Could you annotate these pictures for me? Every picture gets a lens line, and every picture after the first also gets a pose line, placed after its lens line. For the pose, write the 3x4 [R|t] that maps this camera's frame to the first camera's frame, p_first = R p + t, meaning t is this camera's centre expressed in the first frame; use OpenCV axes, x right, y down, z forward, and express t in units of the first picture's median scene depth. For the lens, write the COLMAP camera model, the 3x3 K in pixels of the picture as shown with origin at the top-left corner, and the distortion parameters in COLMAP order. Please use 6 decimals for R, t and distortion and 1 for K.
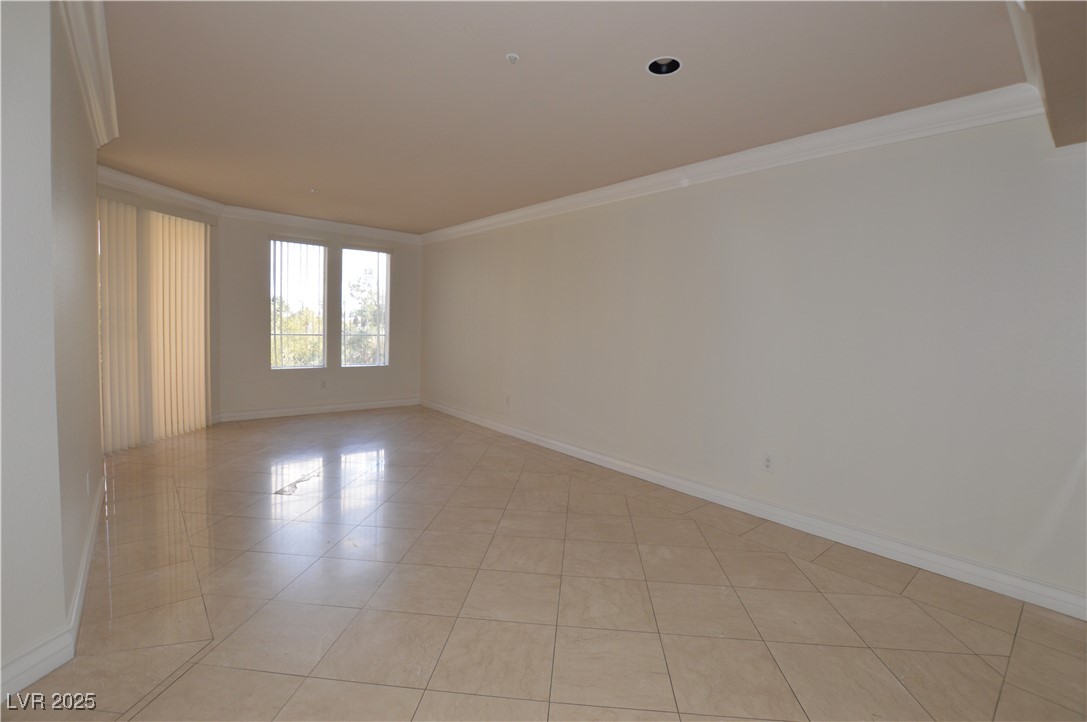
lens RADIAL K [[483.8, 0, 545.1], [0, 483.8, 356.1], [0, 0, 1]] dist [-0.035734, 0.004558]
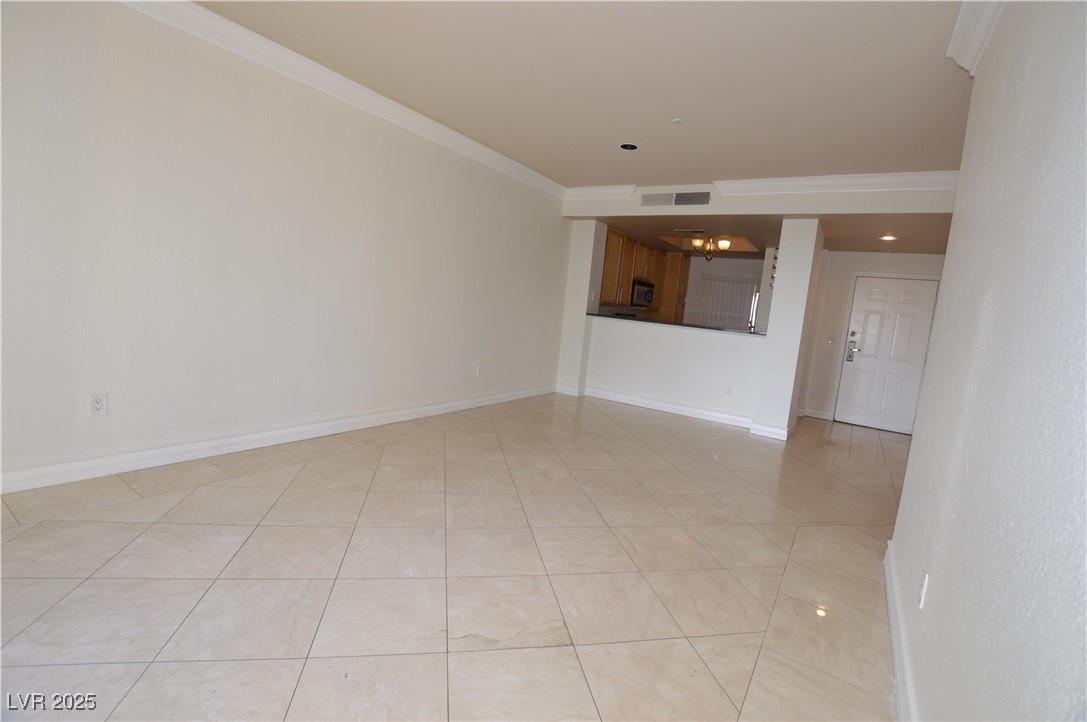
lens RADIAL K [[483.8, 0, 545.1], [0, 483.8, 356.1], [0, 0, 1]] dist [-0.035734, 0.004558]
pose [[-0.276872, -0.169350, 0.945866, -0.612898], [-0.048932, 0.985555, 0.162133, -0.045531], [-0.959660, -0.001393, -0.281159, 0.738647]]
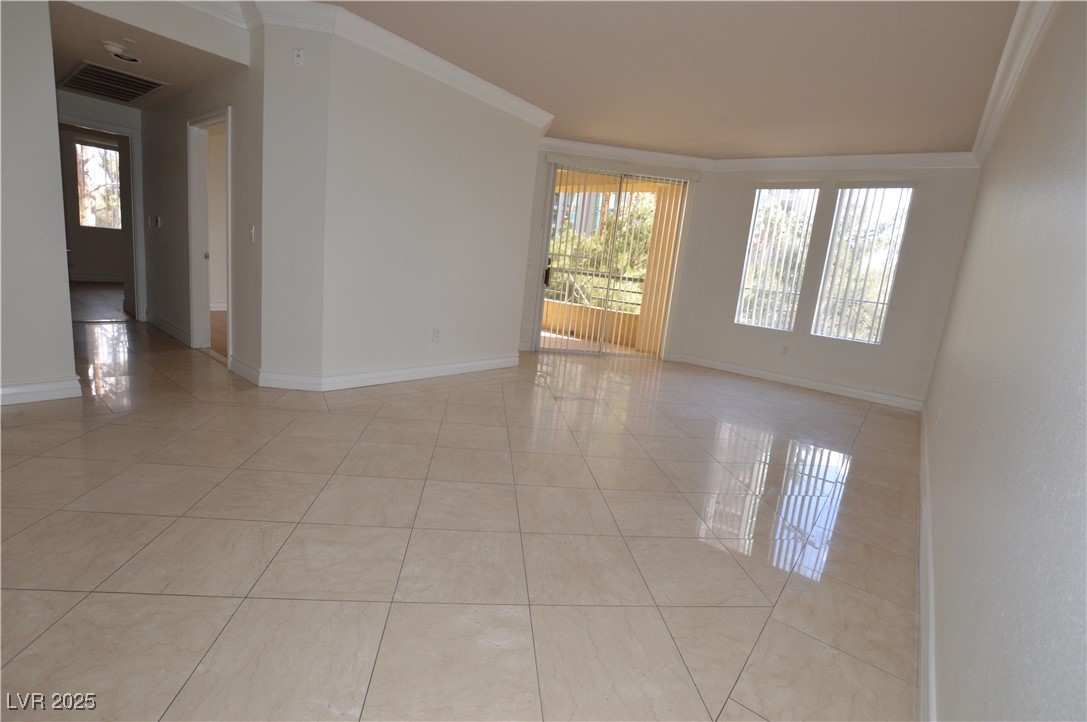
lens RADIAL K [[483.8, 0, 545.1], [0, 483.8, 356.1], [0, 0, 1]] dist [-0.035734, 0.004558]
pose [[0.199231, 0.167053, -0.965609, 0.347319], [-0.157766, 0.977977, 0.136641, 0.021872], [0.967170, 0.125118, 0.221198, 0.450100]]
